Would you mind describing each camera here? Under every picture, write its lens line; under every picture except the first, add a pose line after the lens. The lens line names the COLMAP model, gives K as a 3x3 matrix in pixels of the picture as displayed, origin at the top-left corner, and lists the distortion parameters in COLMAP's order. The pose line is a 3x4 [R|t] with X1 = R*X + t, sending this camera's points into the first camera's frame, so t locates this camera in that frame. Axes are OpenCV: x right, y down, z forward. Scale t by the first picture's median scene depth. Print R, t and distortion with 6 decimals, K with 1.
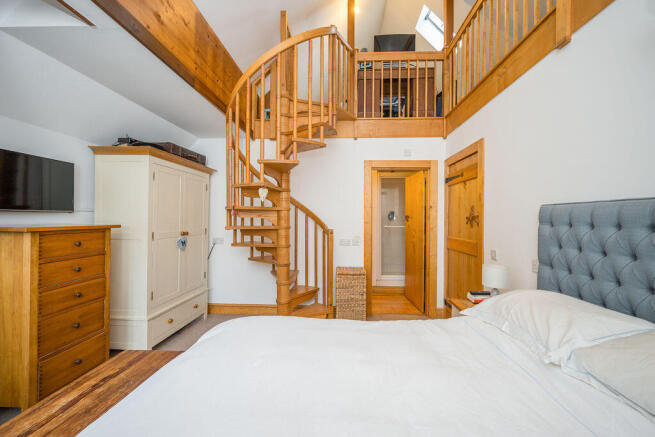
lens RADIAL K [[265.8, 0, 330.0], [0, 265.8, 221.6], [0, 0, 1]] dist [0.011069, -0.000231]
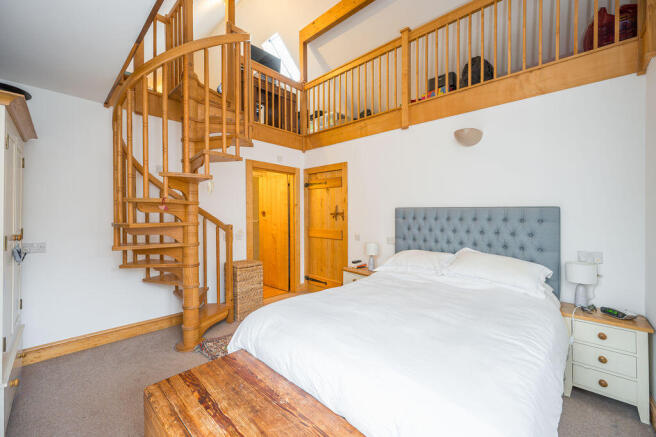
lens RADIAL K [[266.2, 0, 328.4], [0, 266.2, 216.7], [0, 0, 1]] dist [0.011069, -0.000231]
pose [[0.664533, -0.003572, 0.747250, -0.531392], [0.000291, 0.999990, 0.004522, -0.005198], [-0.747259, -0.002788, 0.664527, 0.055315]]
